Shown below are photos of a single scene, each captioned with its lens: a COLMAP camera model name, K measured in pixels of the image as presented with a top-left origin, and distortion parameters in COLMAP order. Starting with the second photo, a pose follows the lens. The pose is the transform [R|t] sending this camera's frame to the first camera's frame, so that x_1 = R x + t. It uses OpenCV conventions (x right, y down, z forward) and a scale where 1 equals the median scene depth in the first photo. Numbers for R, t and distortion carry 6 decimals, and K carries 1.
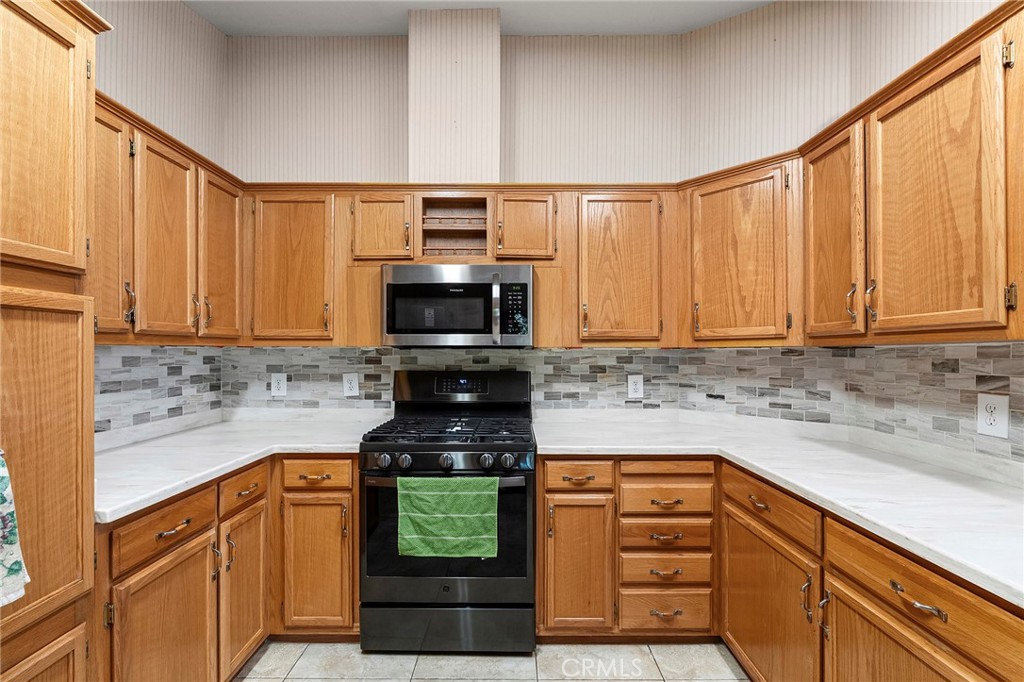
lens RADIAL K [[449.1, 0, 512.7], [0, 449.1, 349.0], [0, 0, 1]] dist [-0.006969, 0.000420]
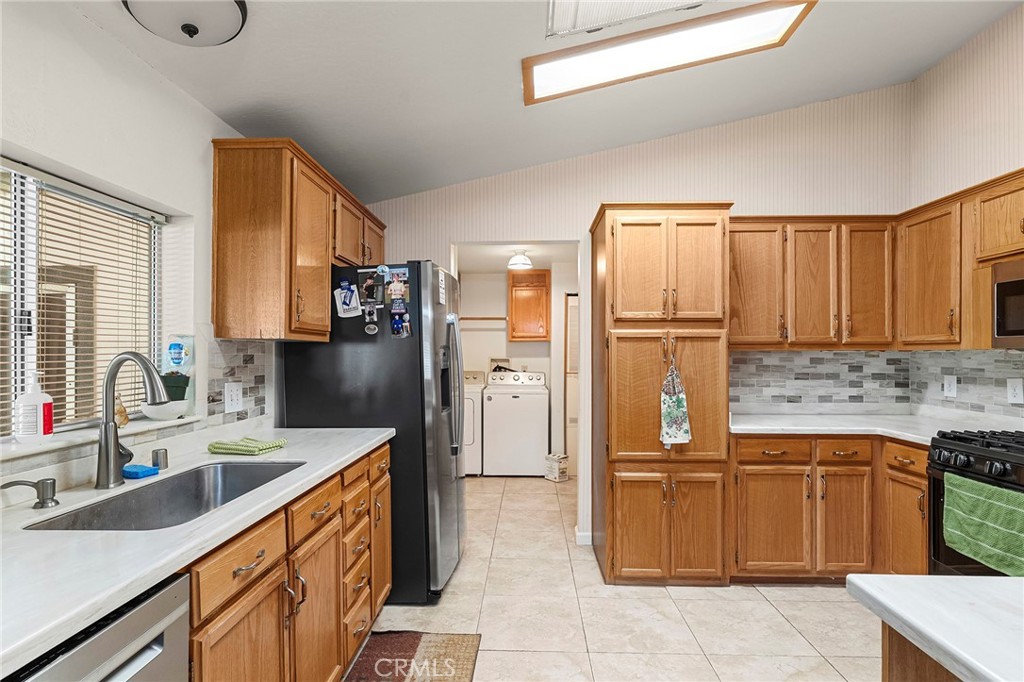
lens RADIAL K [[510.9, 0, 514.2], [0, 510.9, 351.6], [0, 0, 1]] dist [-0.004104, 0.000440]
pose [[-0.026149, -0.005139, -0.999645, 0.841011], [0.001783, 0.999985, -0.005187, 0.002880], [0.999656, -0.001918, -0.026139, 0.003775]]
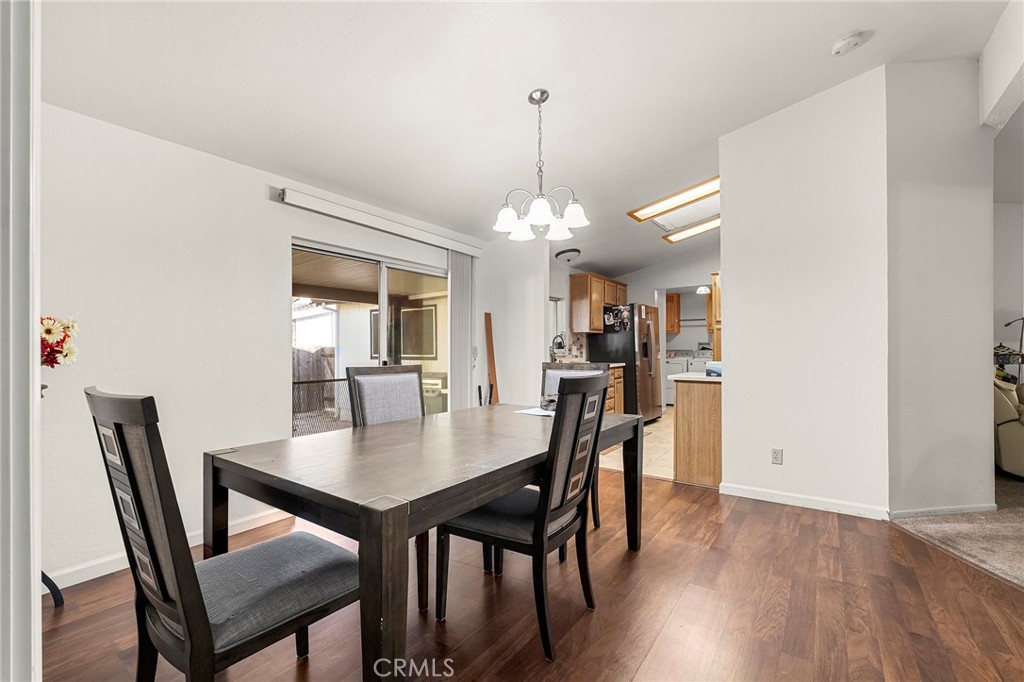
lens RADIAL K [[449.1, 0, 517.7], [0, 449.1, 347.0], [0, 0, 1]] dist [-0.006969, 0.000420]
pose [[-0.567530, -0.002519, -0.823349, 2.547176], [0.002226, 0.999987, -0.004593, 0.082594], [0.823349, -0.004439, -0.567517, 0.816583]]
